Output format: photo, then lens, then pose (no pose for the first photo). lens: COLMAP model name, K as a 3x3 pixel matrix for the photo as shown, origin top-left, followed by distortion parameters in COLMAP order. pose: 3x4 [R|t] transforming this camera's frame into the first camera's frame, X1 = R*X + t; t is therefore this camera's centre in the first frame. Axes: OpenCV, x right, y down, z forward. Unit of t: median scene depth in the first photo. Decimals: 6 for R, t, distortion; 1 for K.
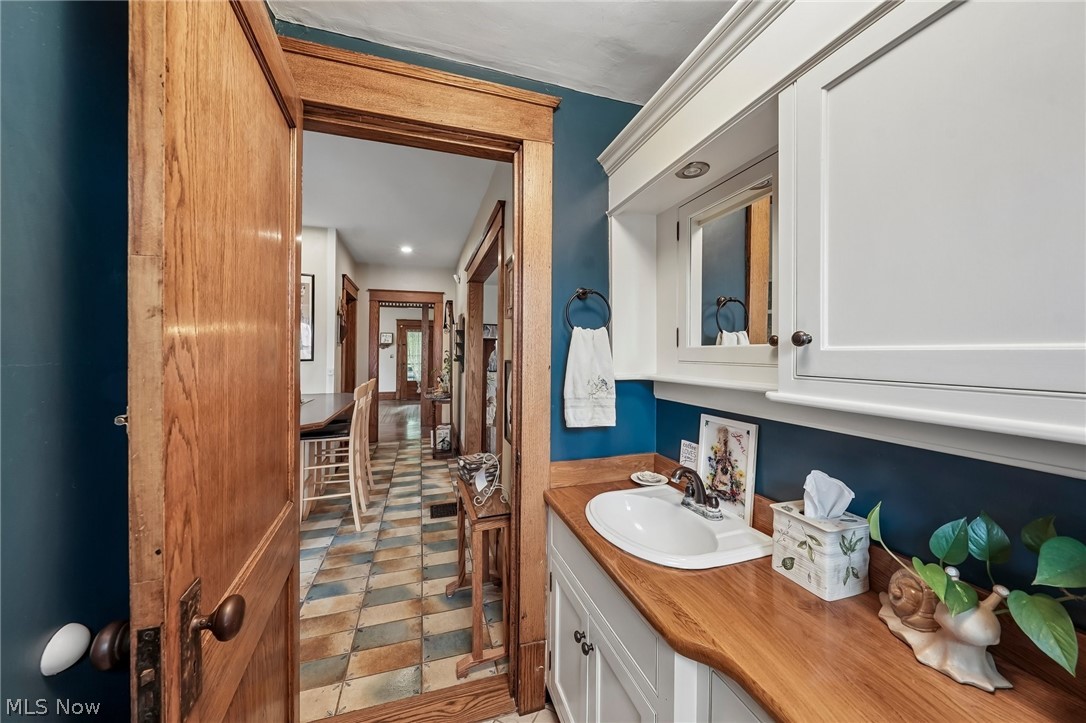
lens RADIAL K [[377.6, 0, 540.7], [0, 377.6, 350.3], [0, 0, 1]] dist [-0.003051, -0.000017]
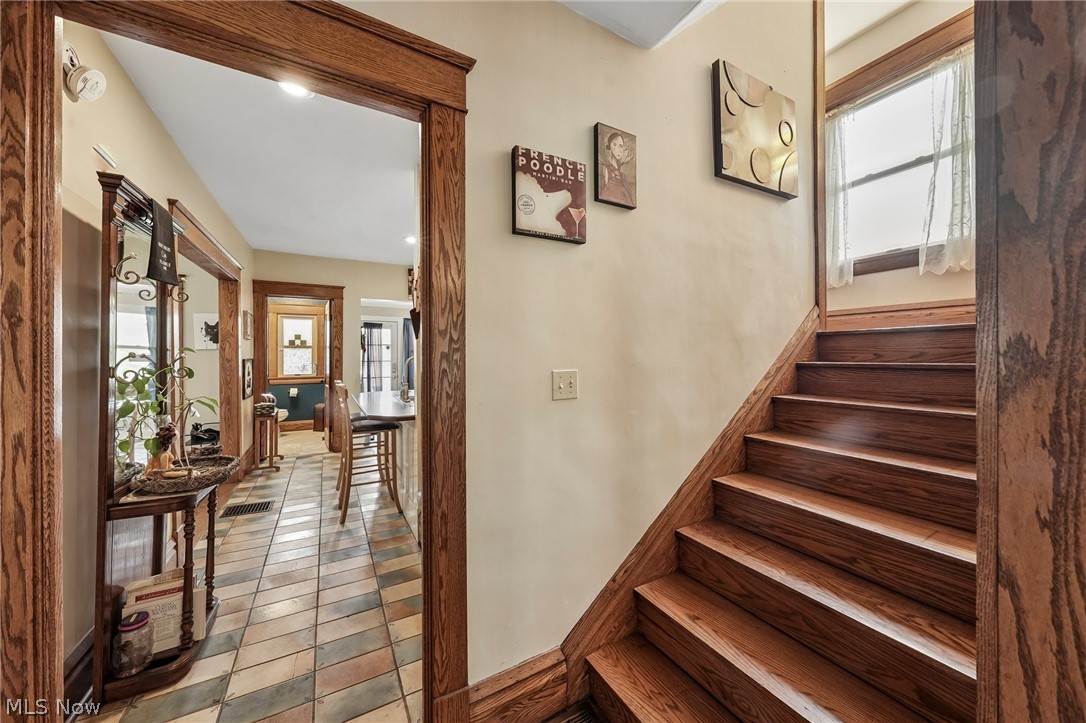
lens RADIAL K [[377.6, 0, 535.9], [0, 377.6, 358.6], [0, 0, 1]] dist [-0.003051, -0.000017]
pose [[-0.980352, -0.004906, -0.197196, -0.531903], [-0.002447, 0.999916, -0.012710, 0.021903], [0.197242, -0.011977, -0.980282, 1.447864]]
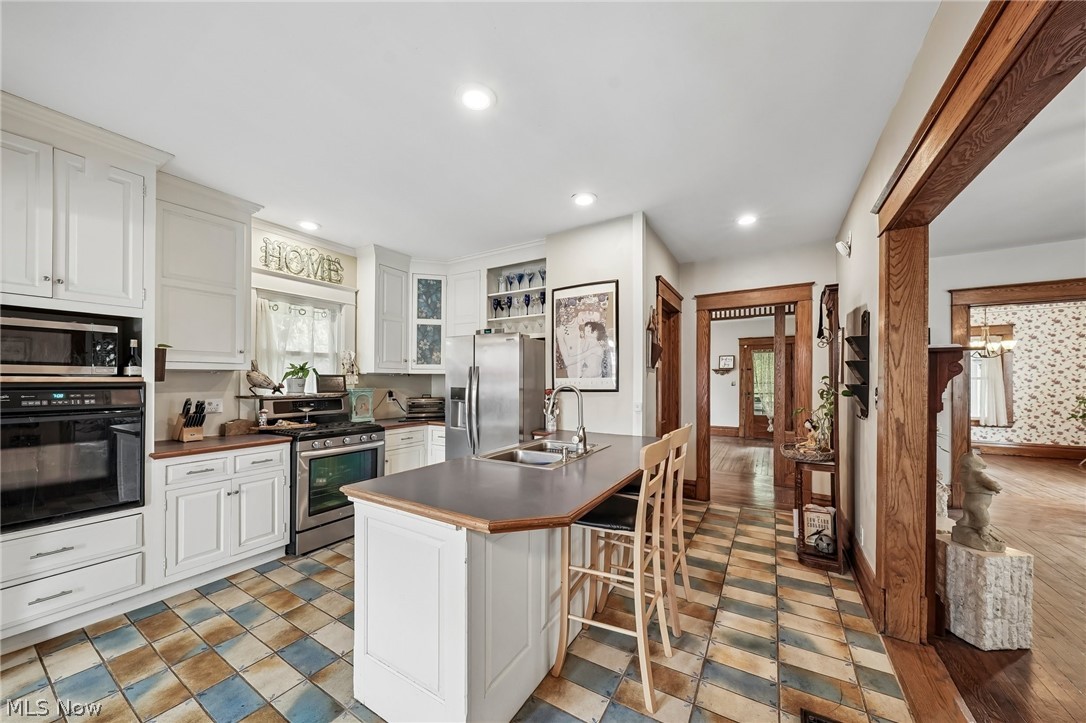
lens RADIAL K [[377.6, 0, 541.3], [0, 377.6, 379.8], [0, 0, 1]] dist [-0.003051, -0.000017]
pose [[0.654616, -0.005275, -0.755943, -0.102323], [0.011705, 0.999927, 0.003159, -0.000692], [0.755871, -0.010916, 0.654630, 0.316204]]
